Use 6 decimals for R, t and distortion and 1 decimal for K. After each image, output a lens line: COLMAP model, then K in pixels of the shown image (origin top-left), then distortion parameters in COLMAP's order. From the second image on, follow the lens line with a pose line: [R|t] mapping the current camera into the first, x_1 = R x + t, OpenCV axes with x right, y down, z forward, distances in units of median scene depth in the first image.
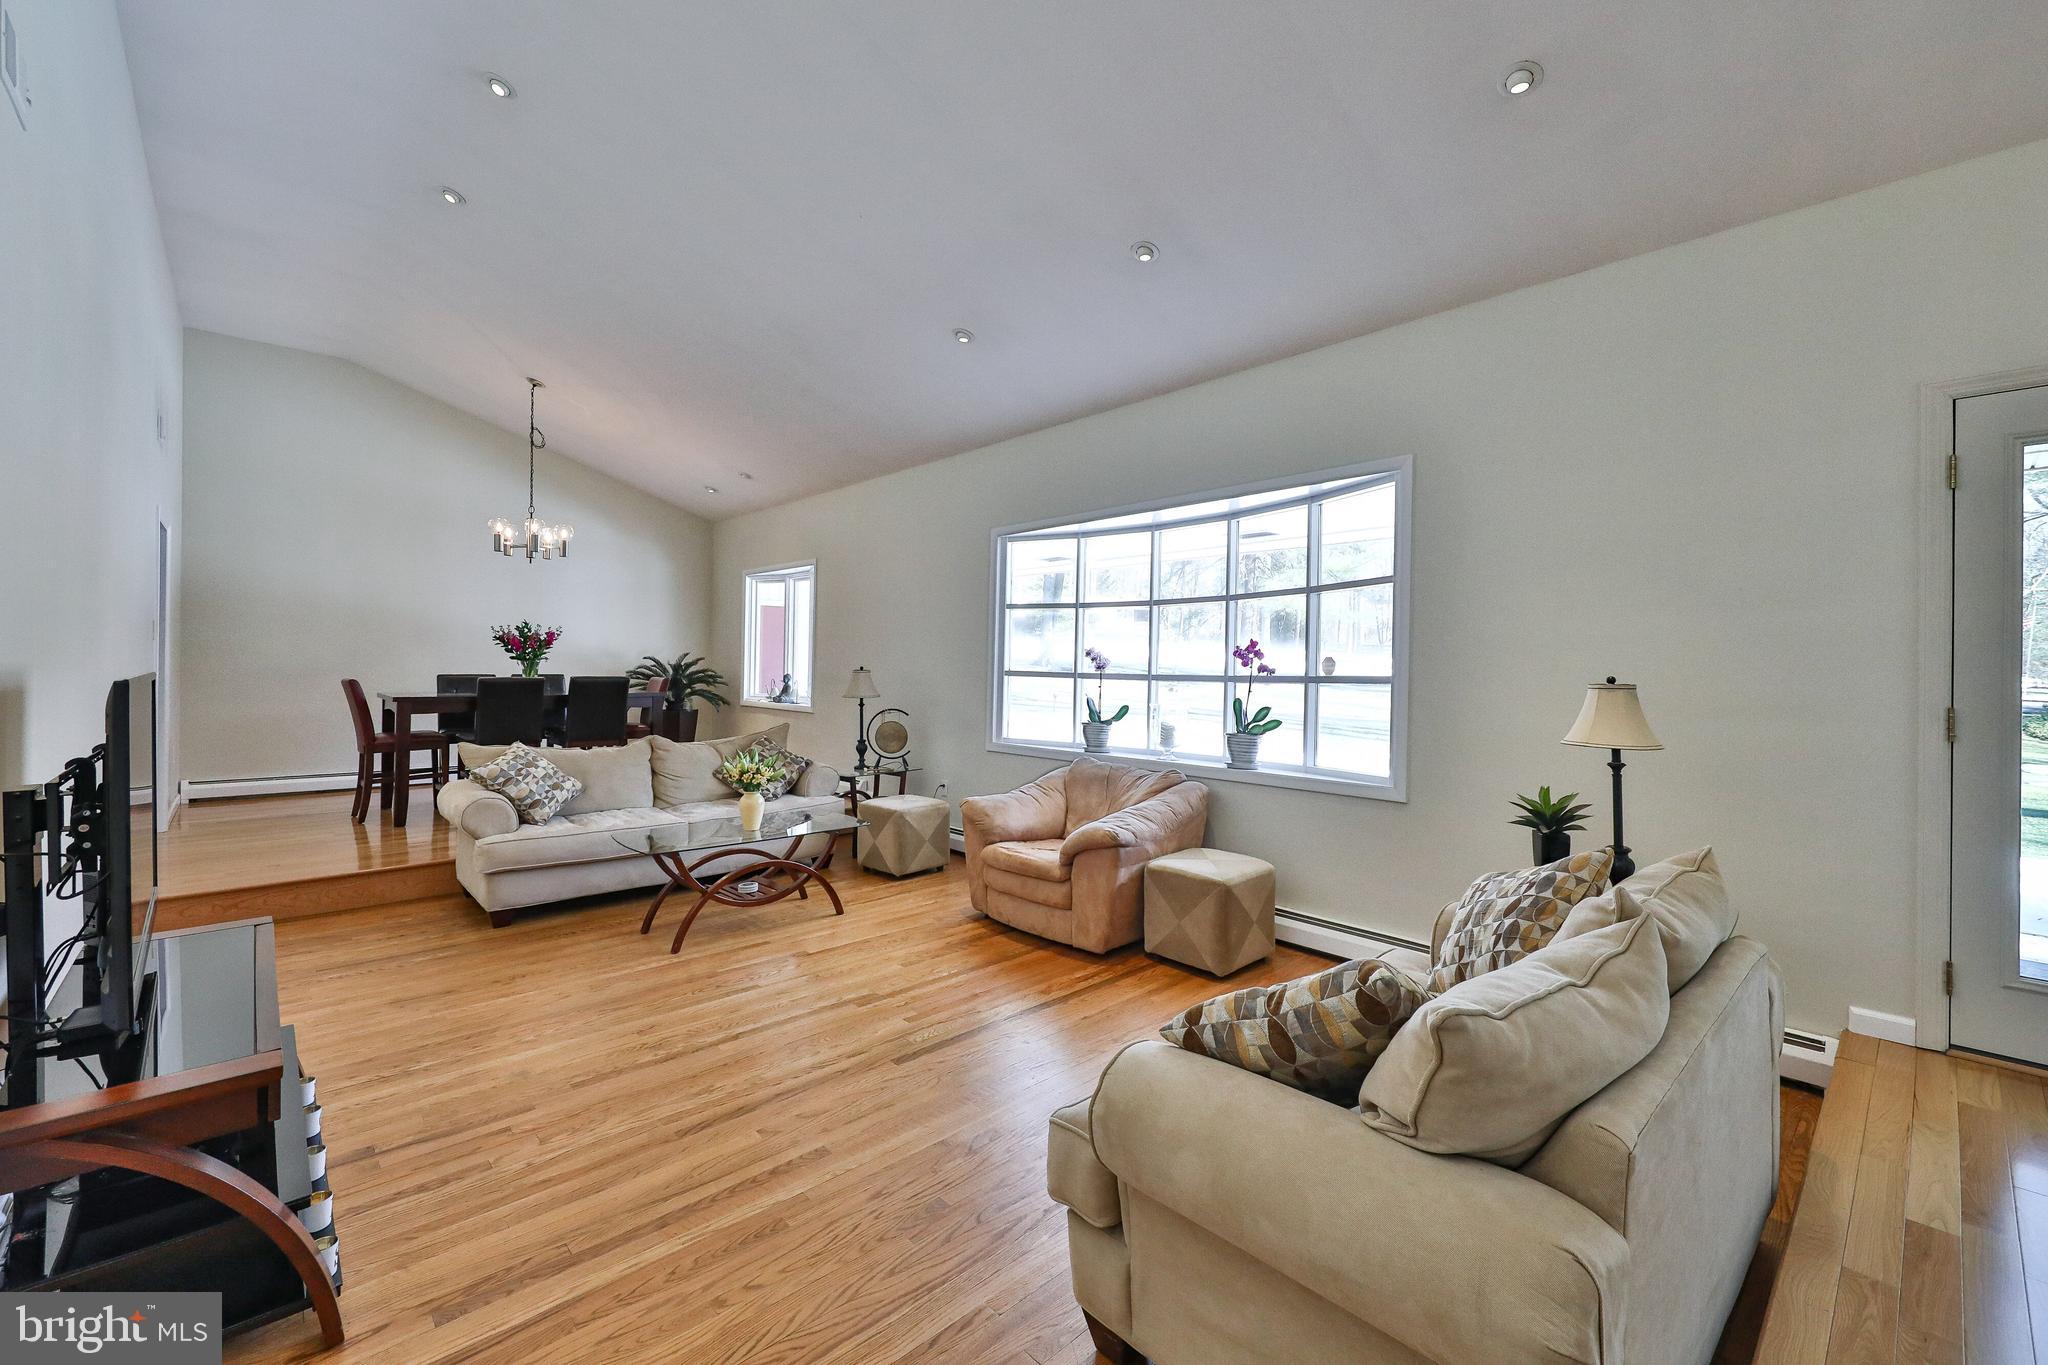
lens RADIAL K [[833.9, 0, 1042.6], [0, 833.9, 678.5], [0, 0, 1]] dist [0.021094, -0.000378]
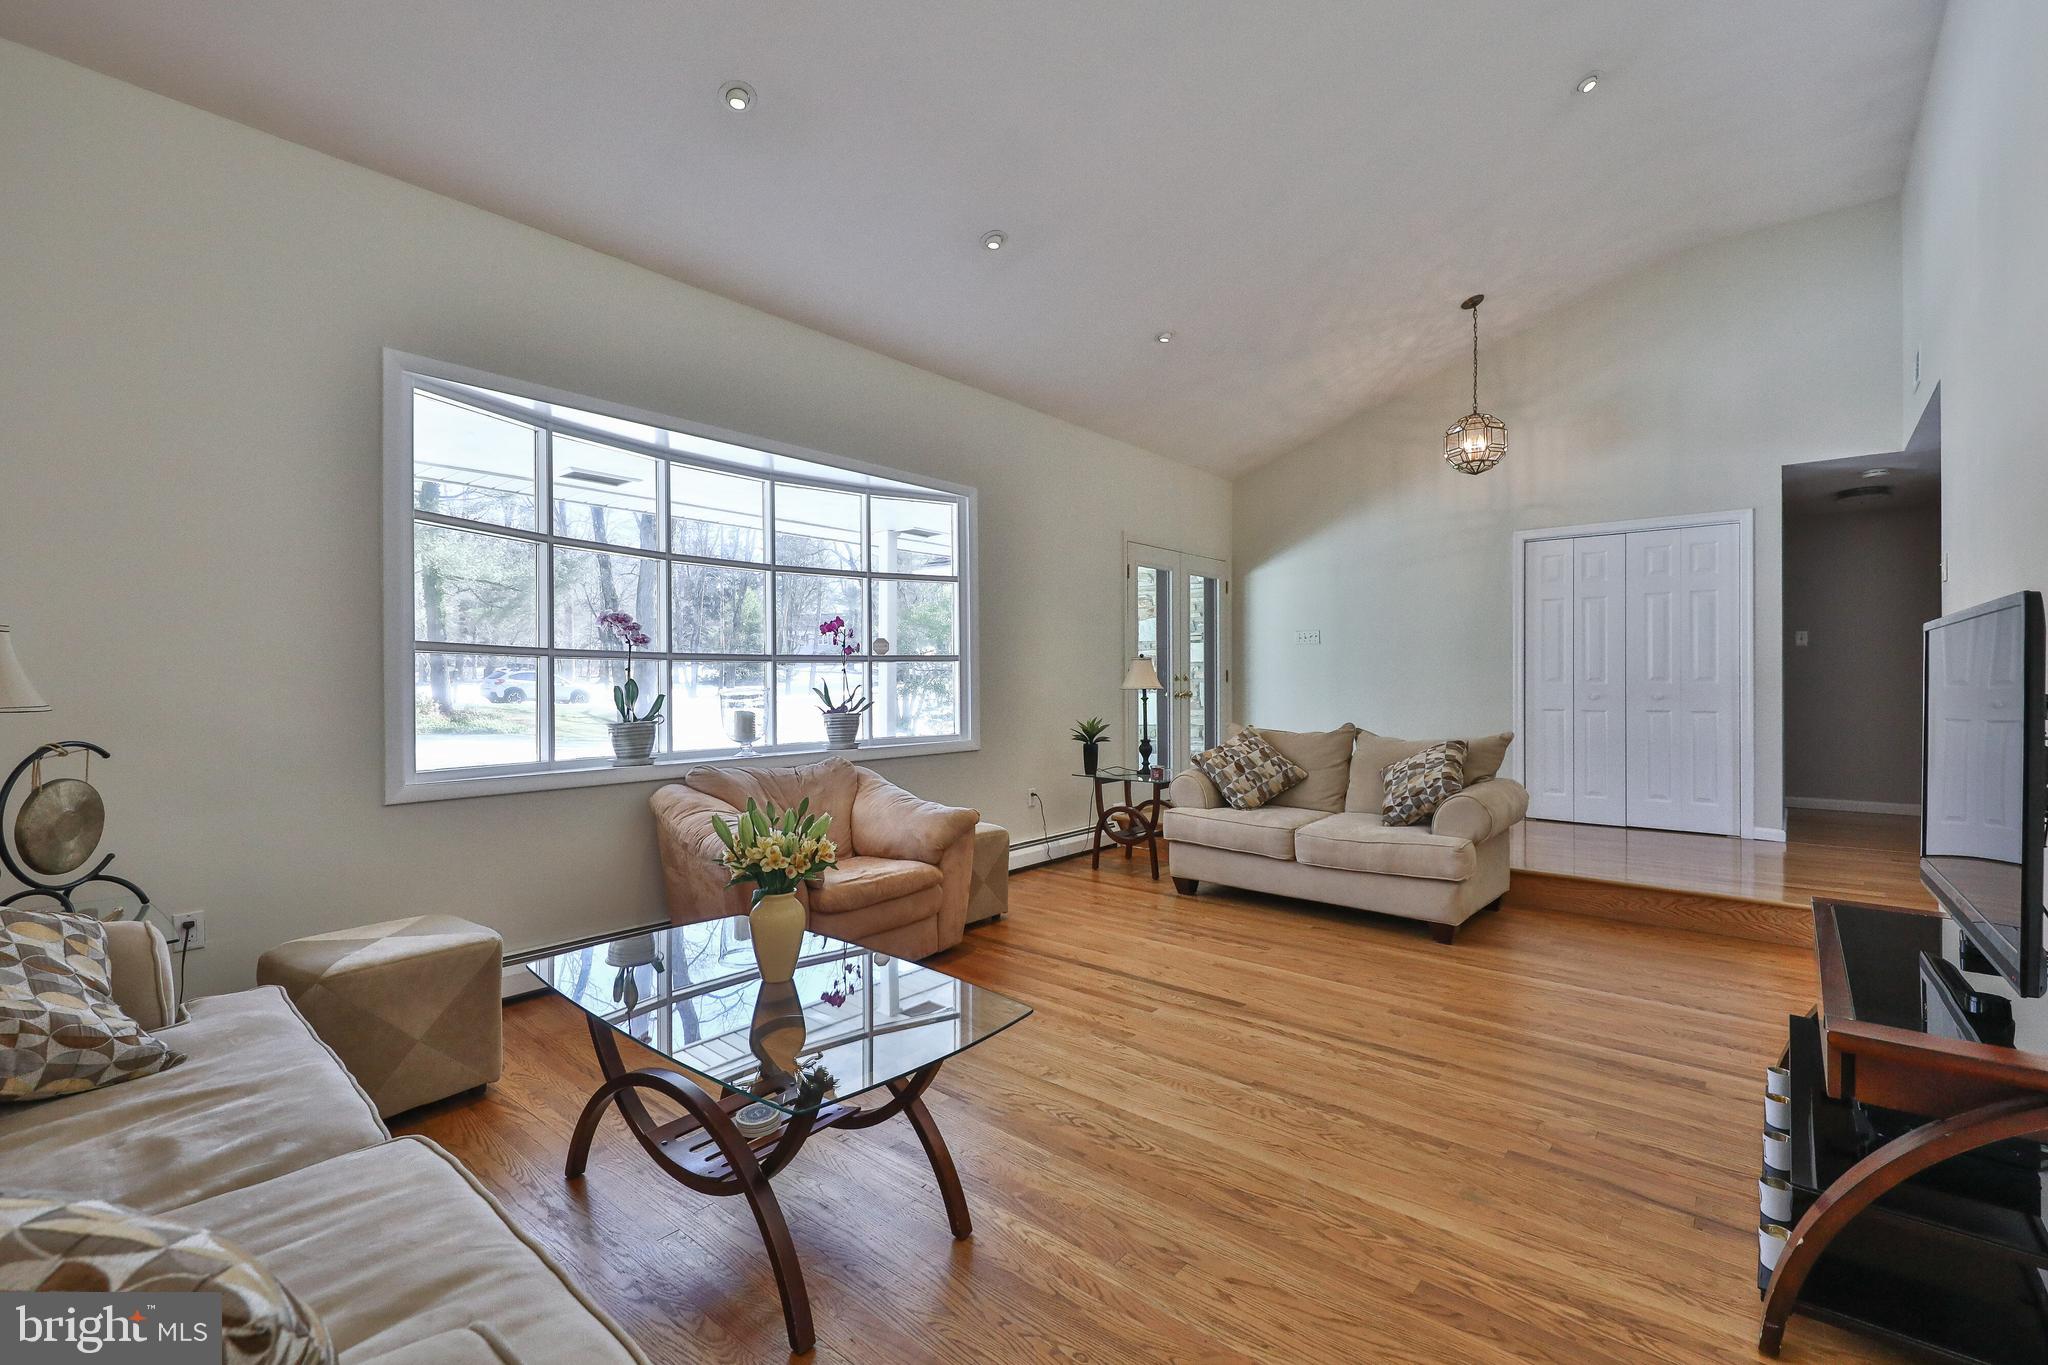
lens RADIAL K [[886.1, 0, 1031.7], [0, 886.1, 681.9], [0, 0, 1]] dist [0.015210, 0.000424]
pose [[-0.116229, -0.010576, 0.993166, -0.865664], [0.017771, 0.999761, 0.012726, 0.021376], [-0.993063, 0.019129, -0.116013, 0.956526]]
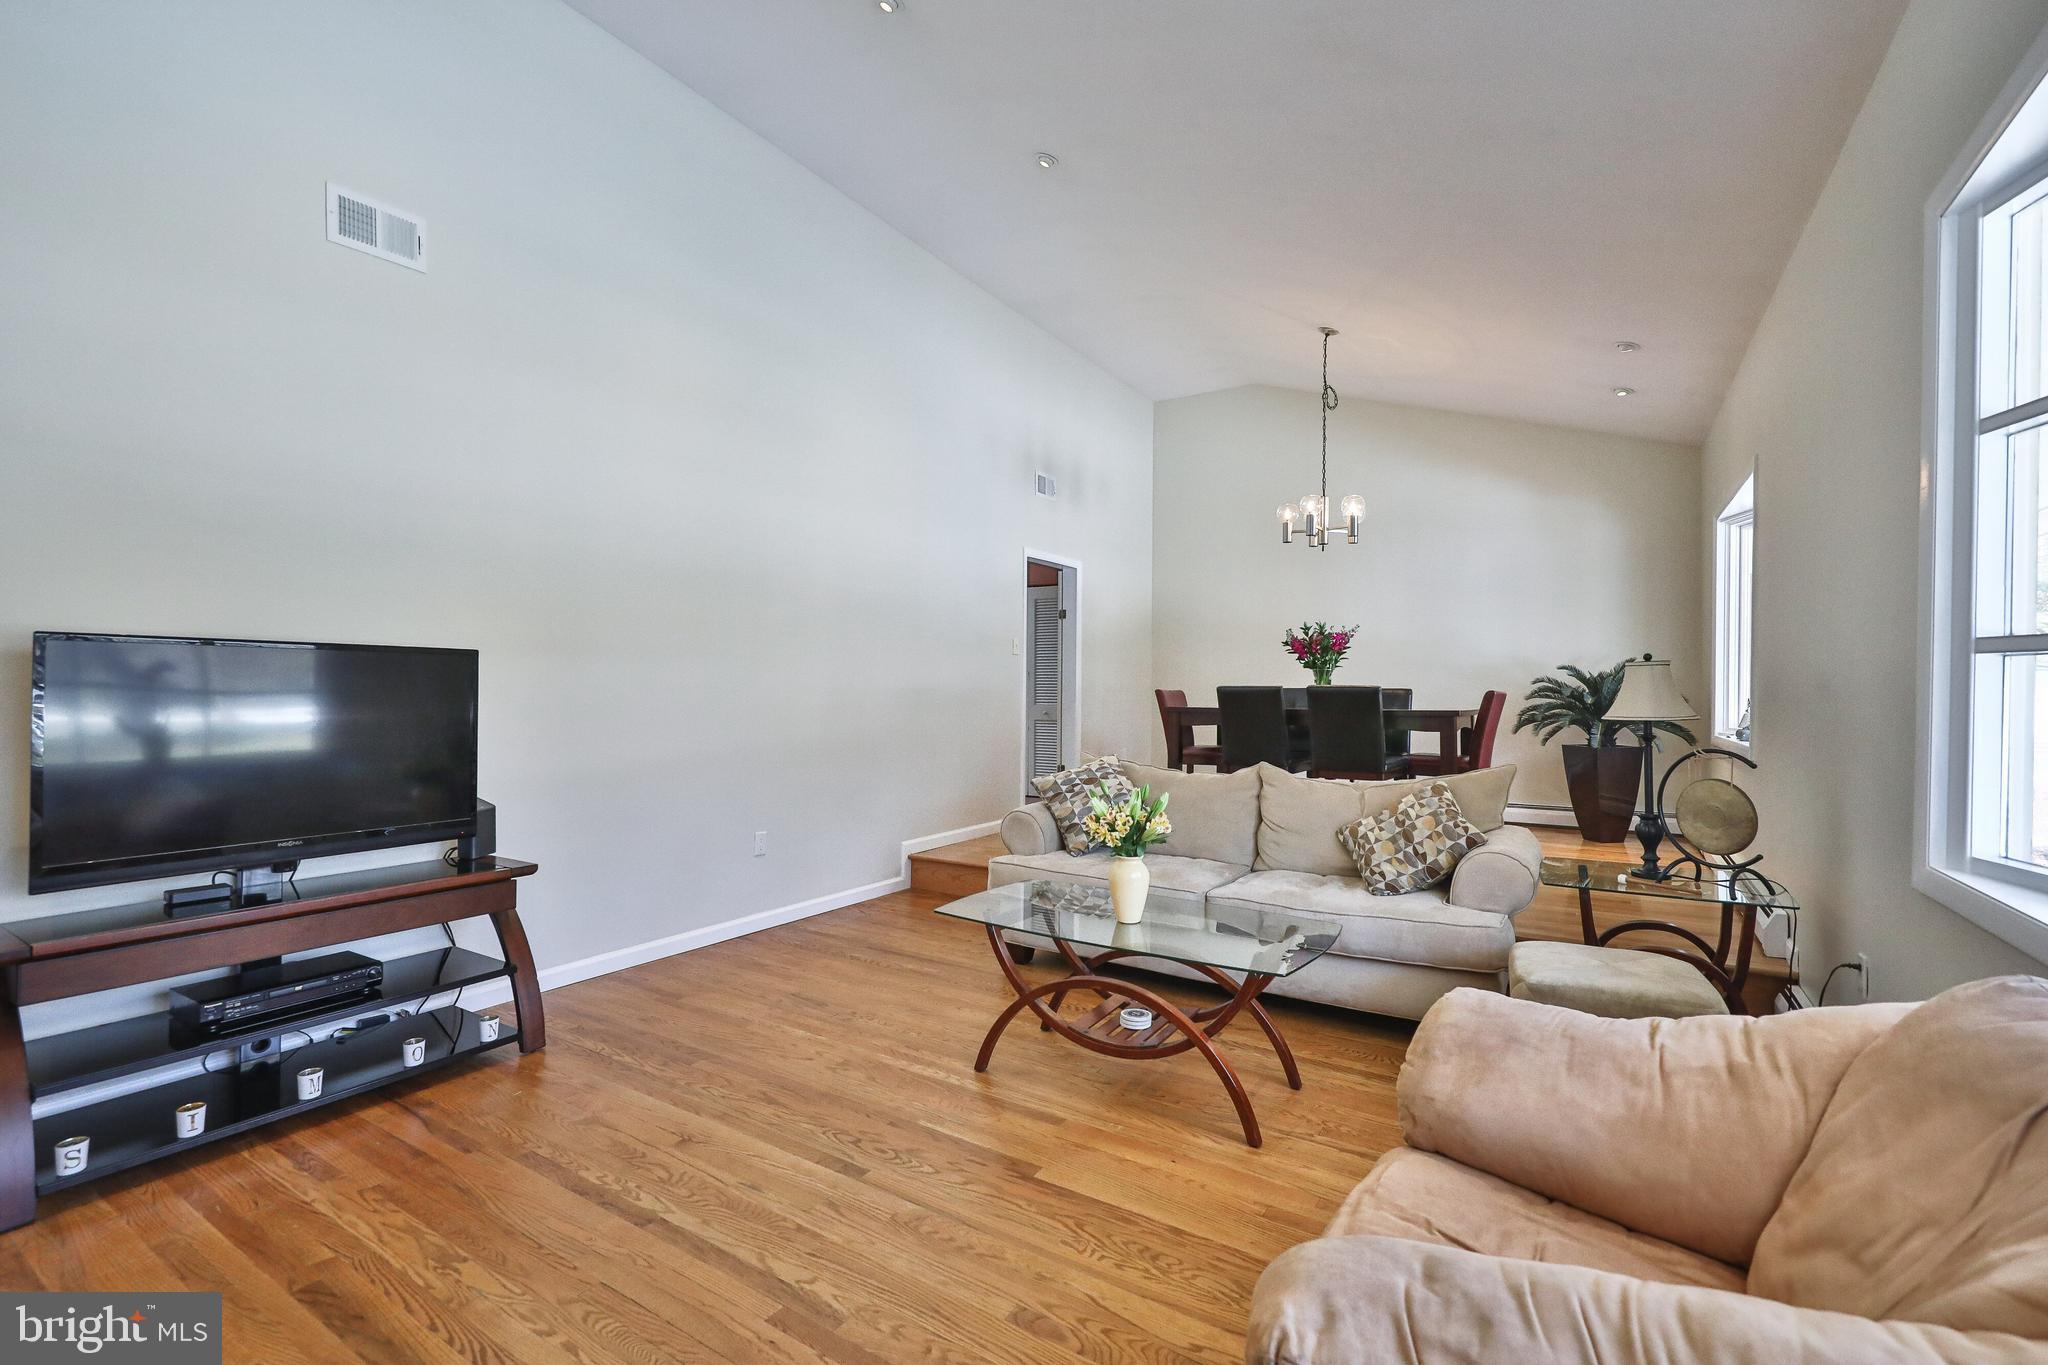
lens RADIAL K [[886.1, 0, 1028.4], [0, 886.1, 684.6], [0, 0, 1]] dist [0.015210, 0.000424]
pose [[0.249565, -0.015941, -0.968227, 0.252801], [-0.020852, 0.999544, -0.021832, 0.030595], [0.968134, 0.025638, 0.249119, 0.804582]]
